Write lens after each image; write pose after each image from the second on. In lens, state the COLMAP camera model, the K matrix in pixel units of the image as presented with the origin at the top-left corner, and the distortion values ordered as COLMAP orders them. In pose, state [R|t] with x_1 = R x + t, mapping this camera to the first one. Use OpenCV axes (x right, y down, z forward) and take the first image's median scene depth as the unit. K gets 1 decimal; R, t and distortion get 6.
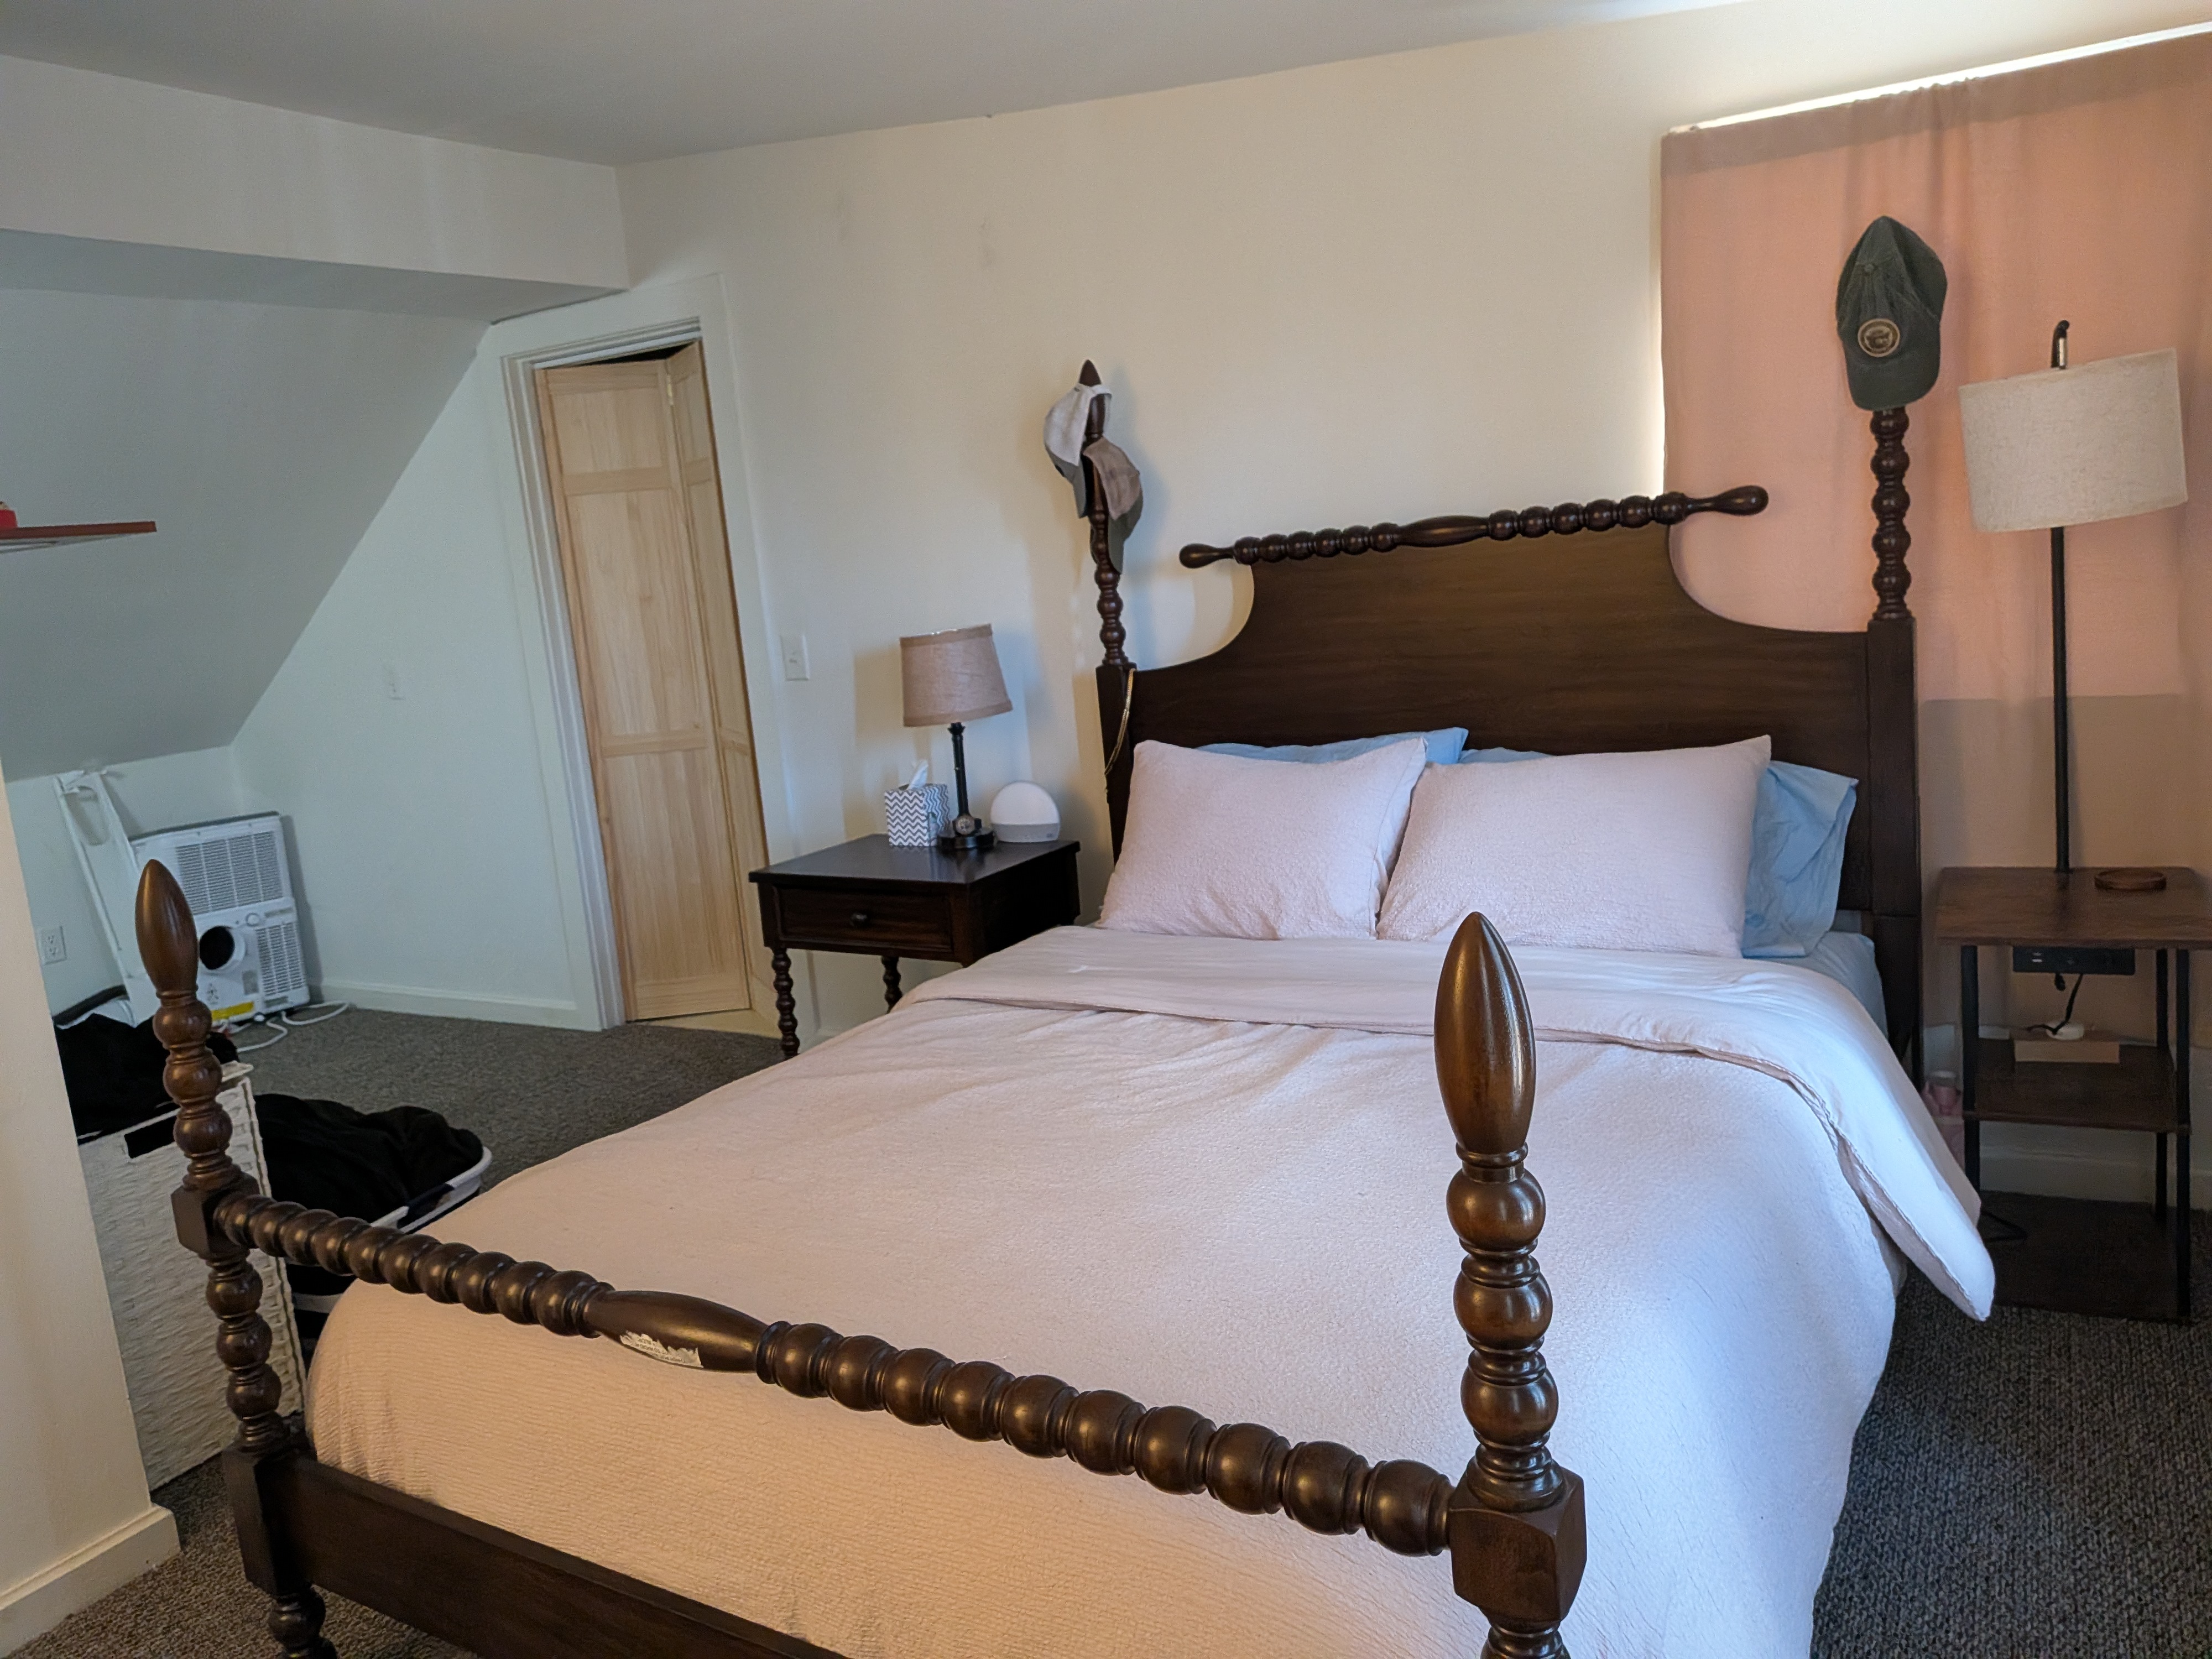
lens RADIAL K [[1589.4, 0, 1120.4], [0, 1589.4, 805.9], [0, 0, 1]] dist [0.069996, -0.090428]
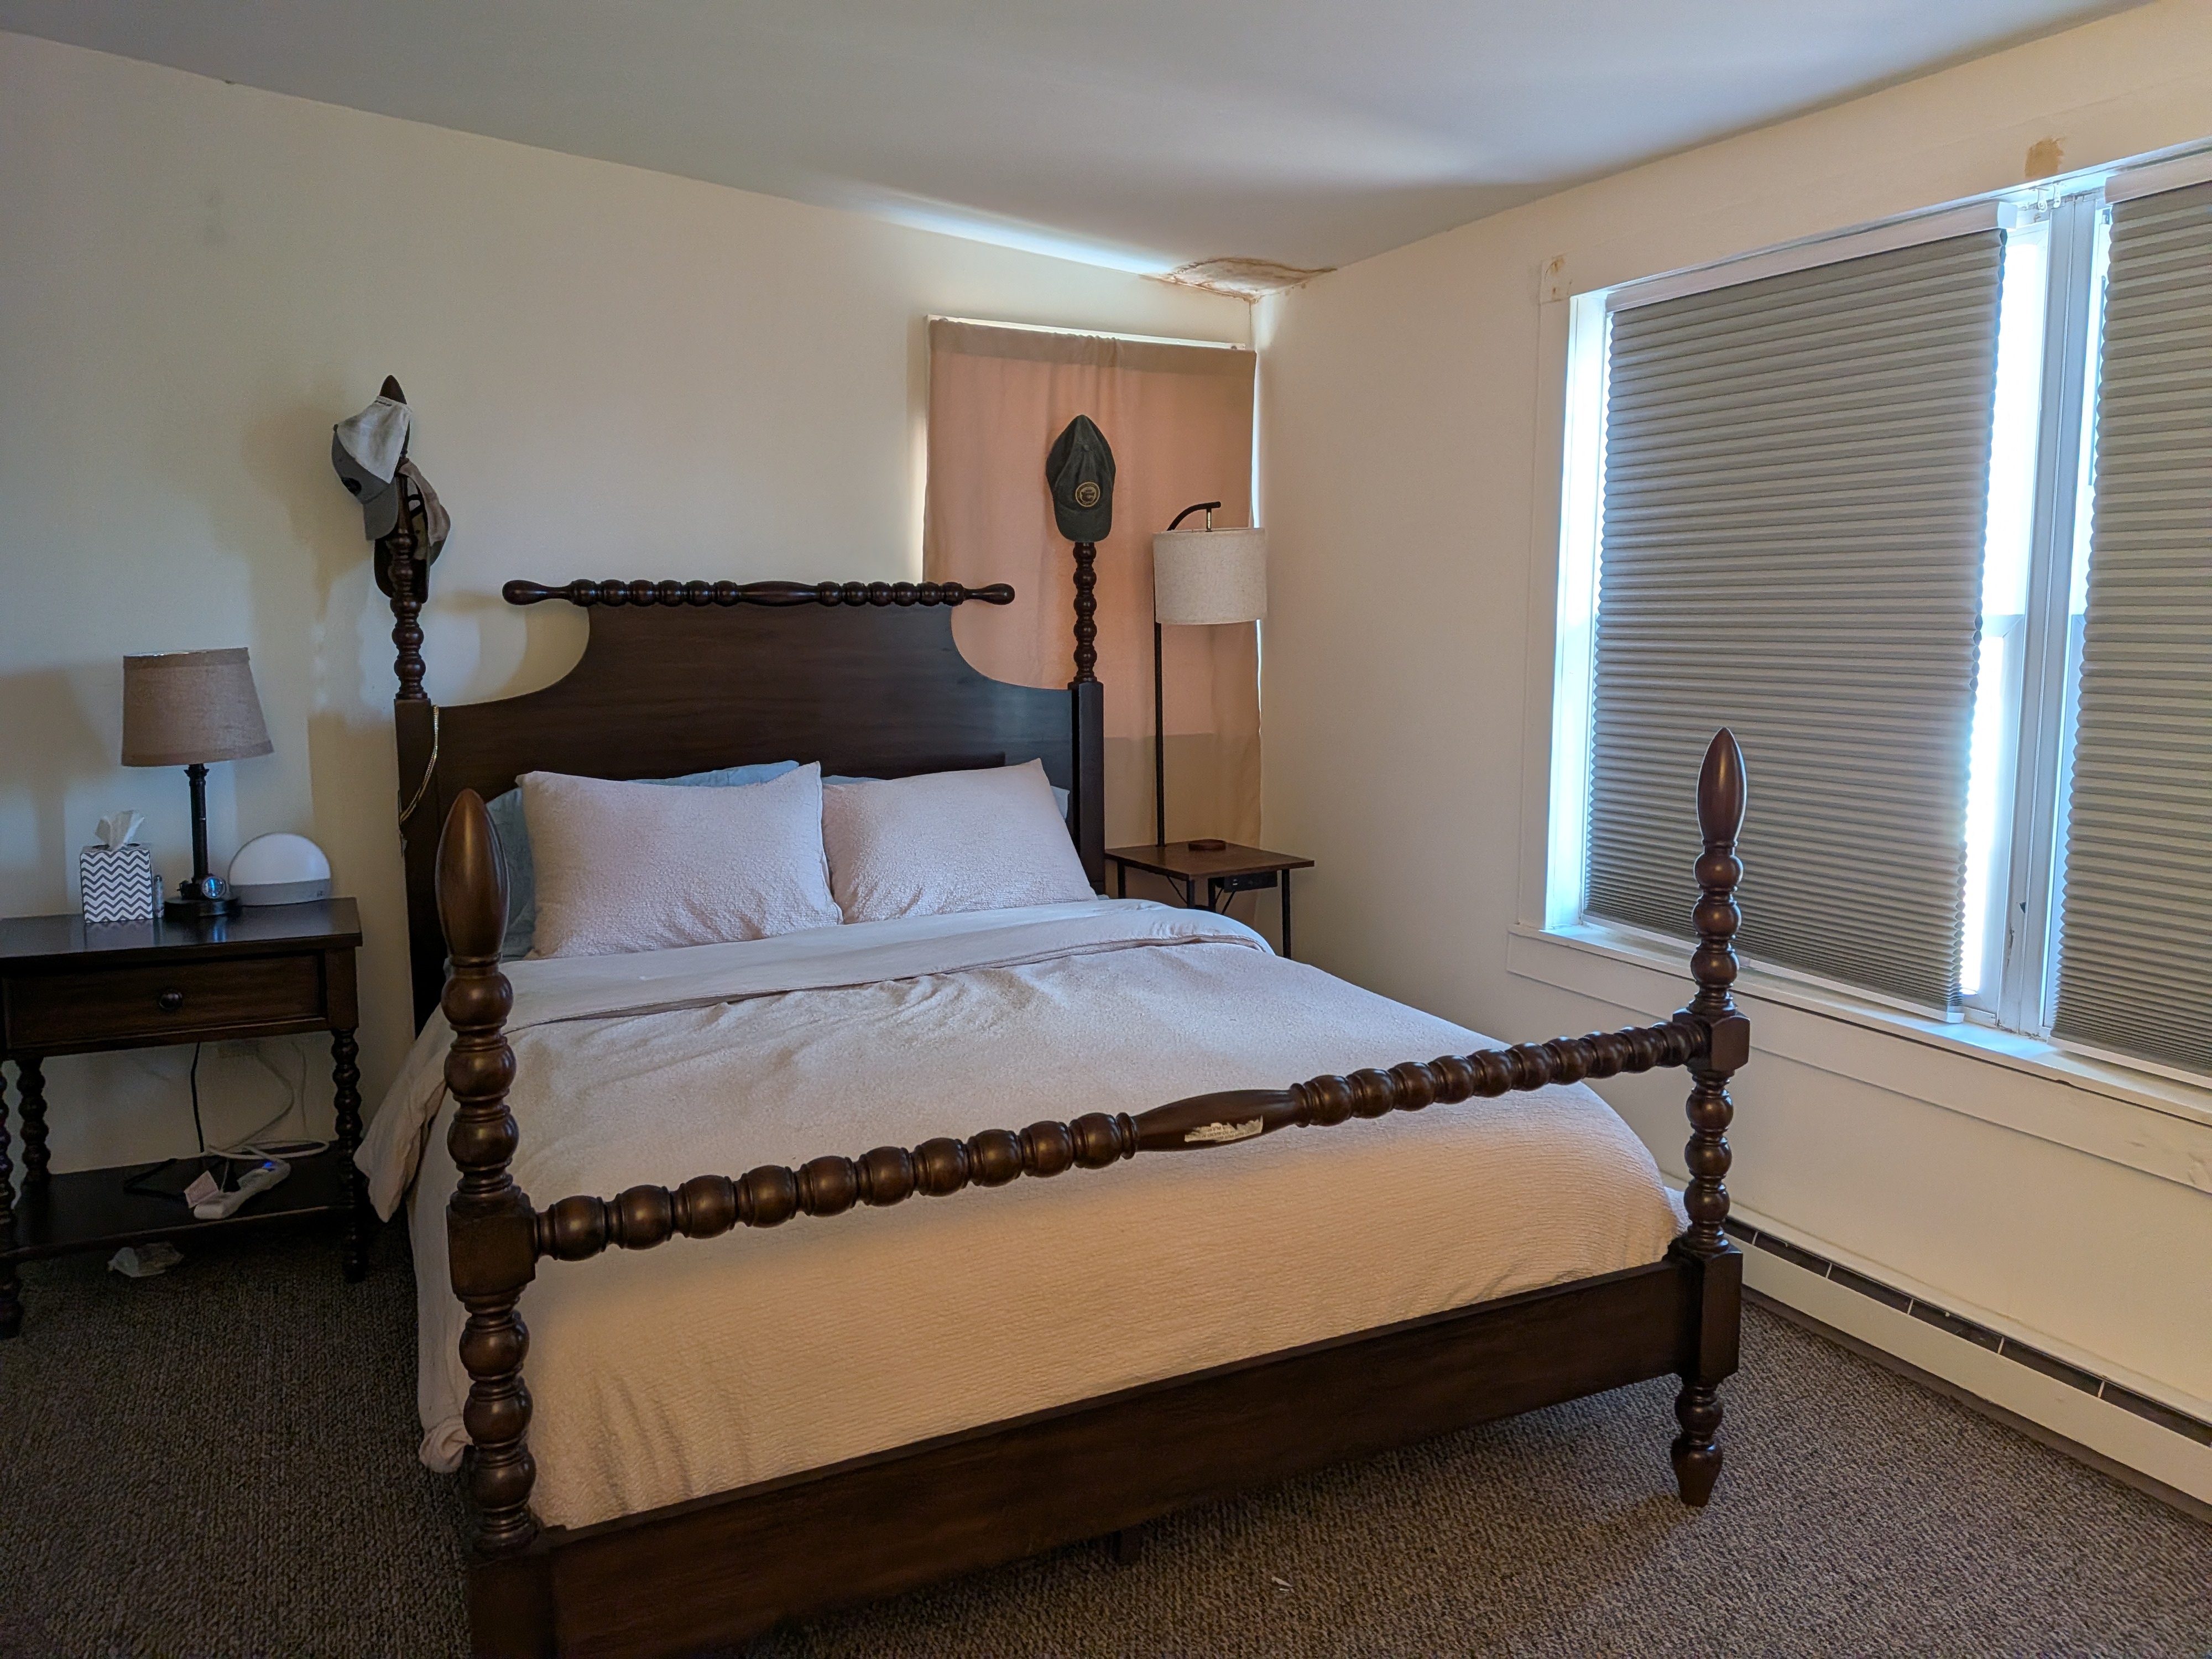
lens RADIAL K [[1589.4, 0, 1120.4], [0, 1589.4, 805.9], [0, 0, 1]] dist [0.069996, -0.090428]
pose [[0.515179, -0.002954, 0.857078, -0.578232], [0.095216, 0.994001, -0.053807, 0.060685], [-0.851777, 0.109328, 0.512370, 0.170052]]
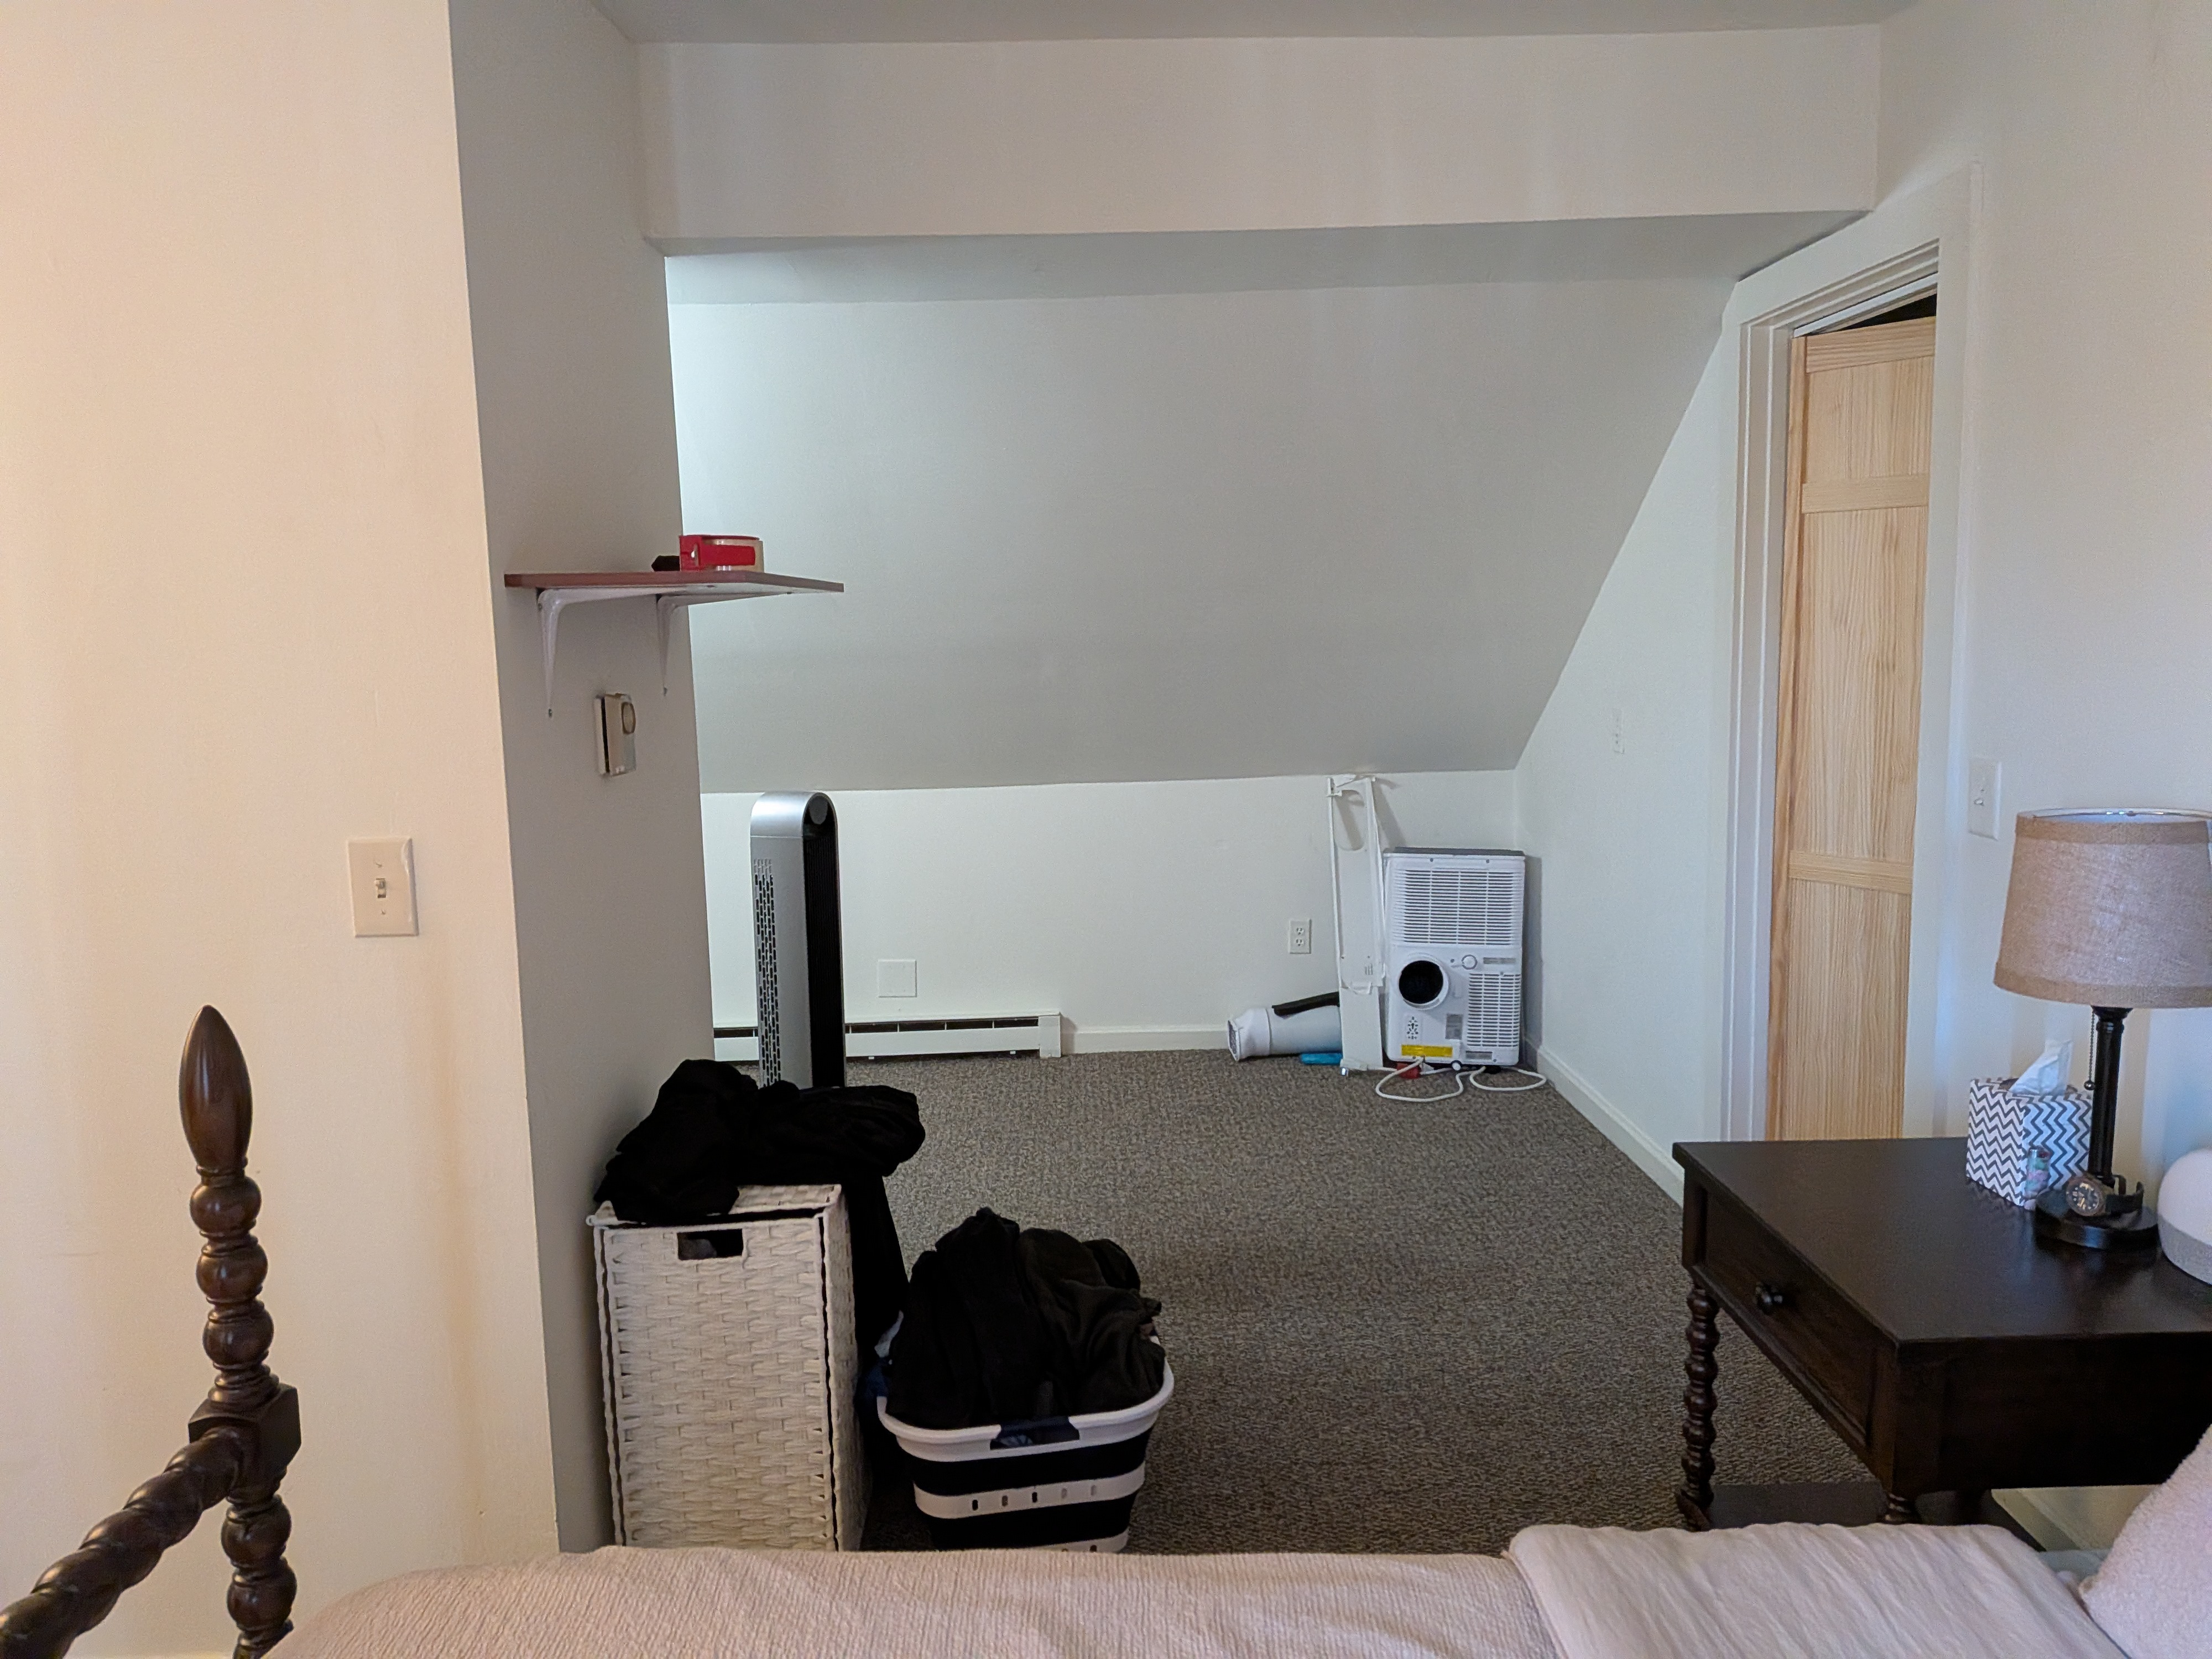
lens RADIAL K [[1589.4, 0, 1120.4], [0, 1589.4, 805.9], [0, 0, 1]] dist [0.069996, -0.090428]
pose [[0.513326, 0.183109, -0.838432, 0.151335], [-0.169905, 0.979318, 0.109855, -0.115724], [0.841207, 0.086063, 0.533820, 0.466469]]
